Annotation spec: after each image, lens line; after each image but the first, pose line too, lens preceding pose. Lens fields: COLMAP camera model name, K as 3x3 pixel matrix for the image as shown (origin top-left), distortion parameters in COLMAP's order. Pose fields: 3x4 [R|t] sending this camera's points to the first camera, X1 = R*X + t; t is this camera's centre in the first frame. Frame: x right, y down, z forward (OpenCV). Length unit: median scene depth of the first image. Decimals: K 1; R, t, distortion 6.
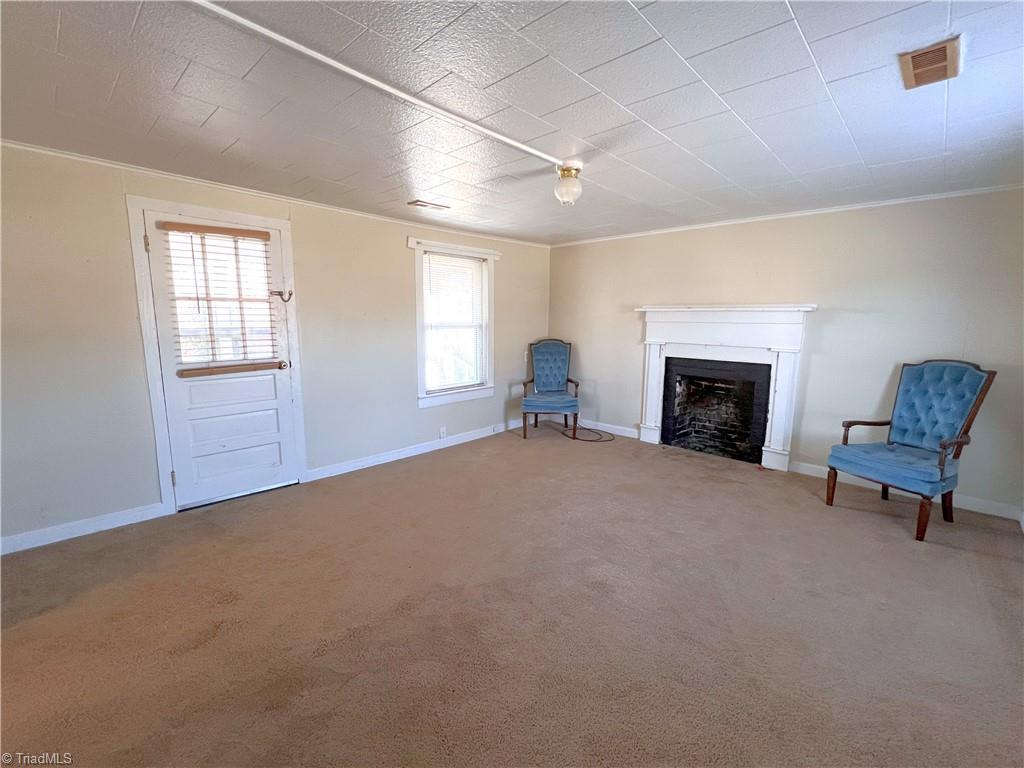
lens RADIAL K [[442.3, 0, 512.0], [0, 442.3, 384.0], [0, 0, 1]] dist [0.000219, 0.000016]
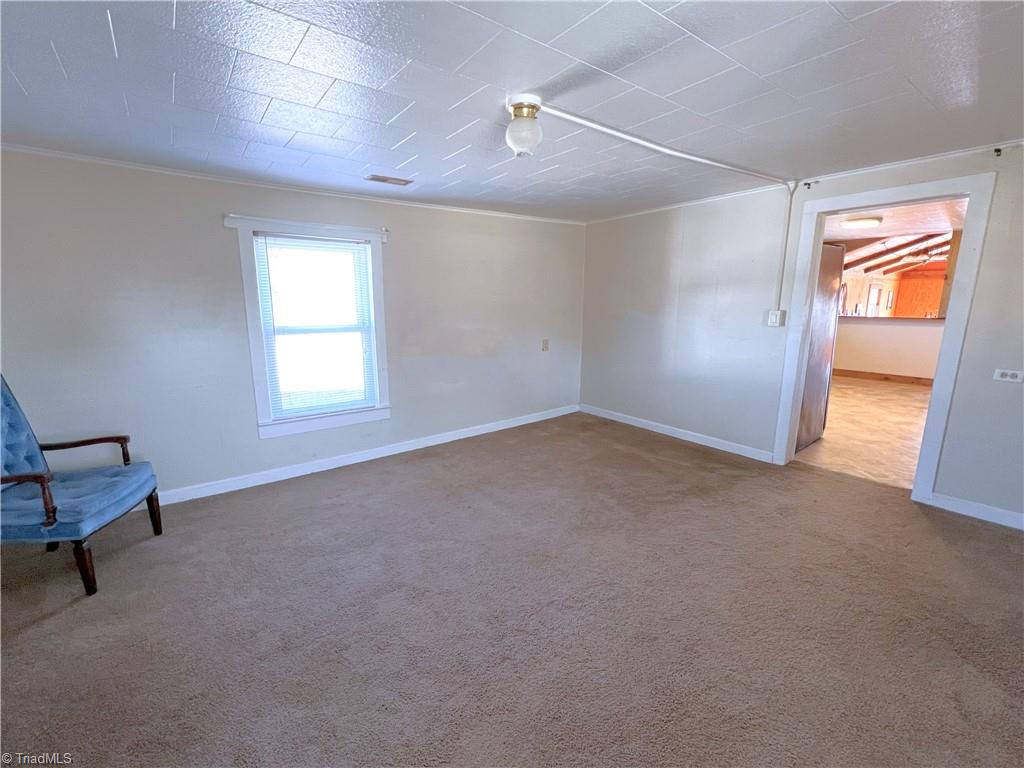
lens RADIAL K [[442.3, 0, 512.0], [0, 442.3, 384.0], [0, 0, 1]] dist [0.000219, 0.000016]
pose [[-0.984628, -0.039255, 0.170194, 0.000832], [0.020179, 0.942326, 0.334086, -0.171368], [-0.173493, 0.332385, -0.927049, 1.054376]]
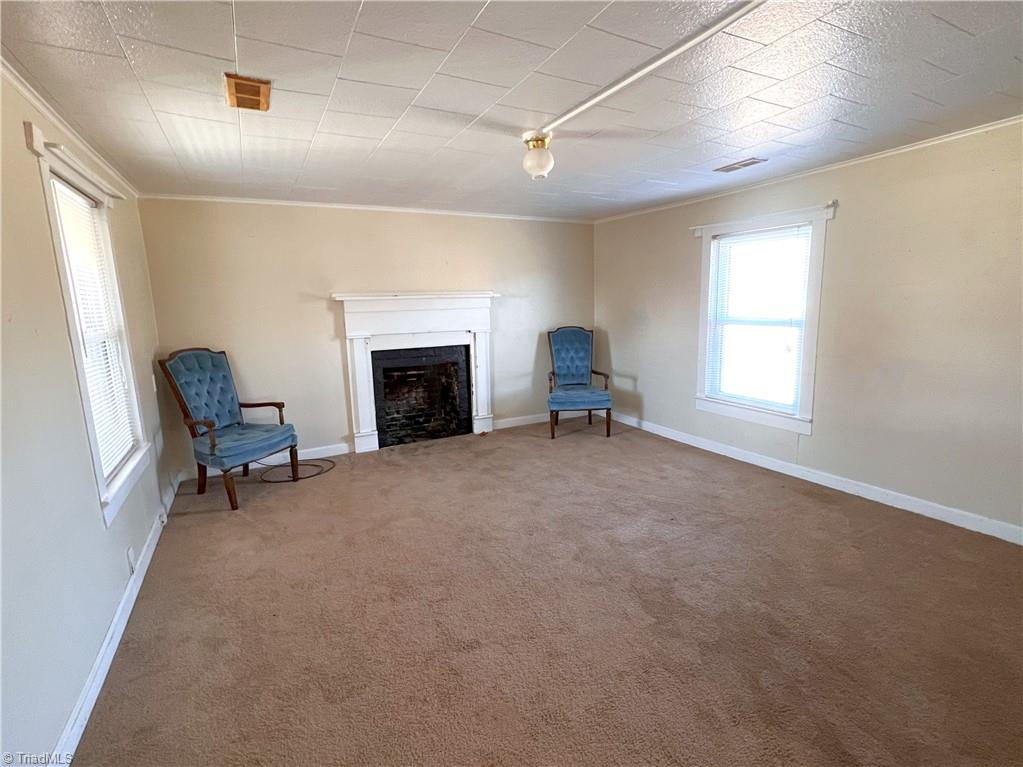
lens RADIAL K [[479.9, 0, 511.5], [0, 479.9, 383.5], [0, 0, 1]] dist [0.000554, -0.000122]
pose [[0.321624, -0.177218, 0.930135, -0.504935], [0.171261, 0.977015, 0.126930, -0.077451], [-0.931250, 0.118472, 0.344582, 0.444761]]
